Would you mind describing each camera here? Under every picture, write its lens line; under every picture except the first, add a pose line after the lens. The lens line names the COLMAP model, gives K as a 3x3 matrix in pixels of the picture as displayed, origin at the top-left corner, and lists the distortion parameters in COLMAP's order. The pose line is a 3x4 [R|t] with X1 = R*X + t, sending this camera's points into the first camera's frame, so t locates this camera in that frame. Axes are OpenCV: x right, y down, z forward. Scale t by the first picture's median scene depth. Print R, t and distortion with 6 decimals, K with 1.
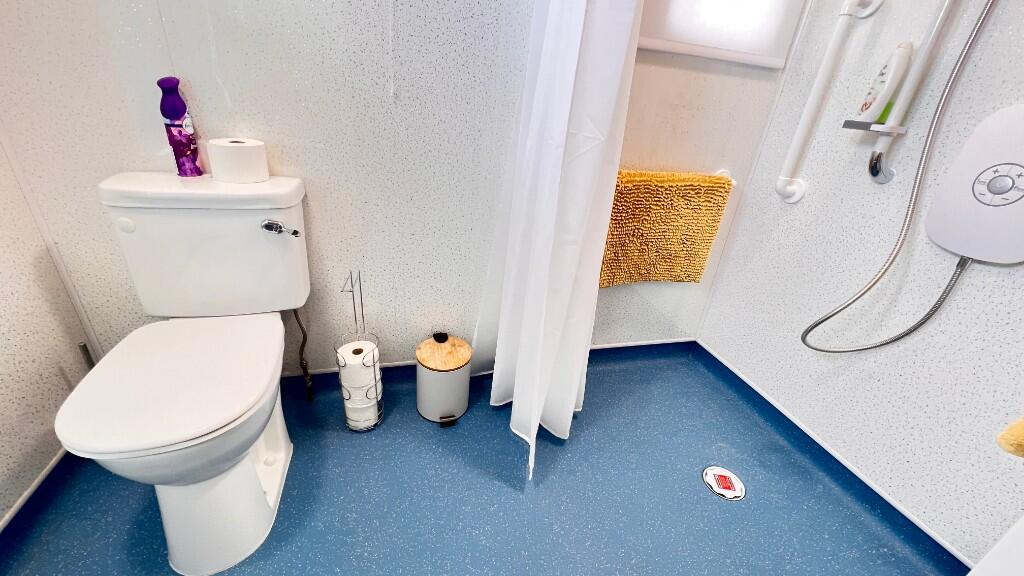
lens RADIAL K [[407.5, 0, 510.5], [0, 407.5, 285.1], [0, 0, 1]] dist [0.000107, -0.000092]
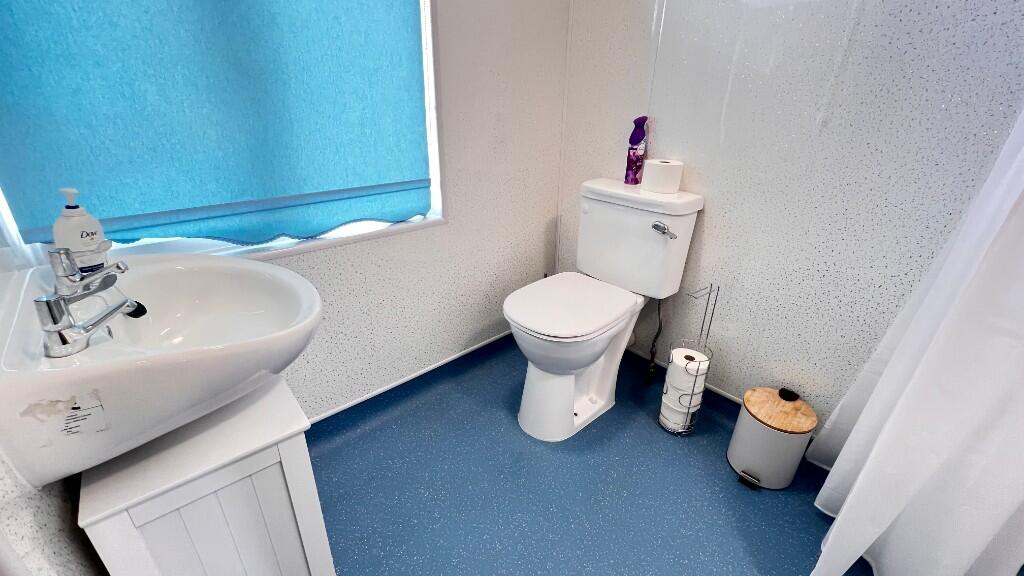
lens RADIAL K [[407.5, 0, 510.5], [0, 407.5, 285.1], [0, 0, 1]] dist [0.000107, -0.000092]
pose [[0.447365, 0.291993, -0.845343, 0.300450], [-0.369271, 0.921177, 0.122764, 0.033108], [0.814557, 0.257241, 0.519927, 0.013618]]
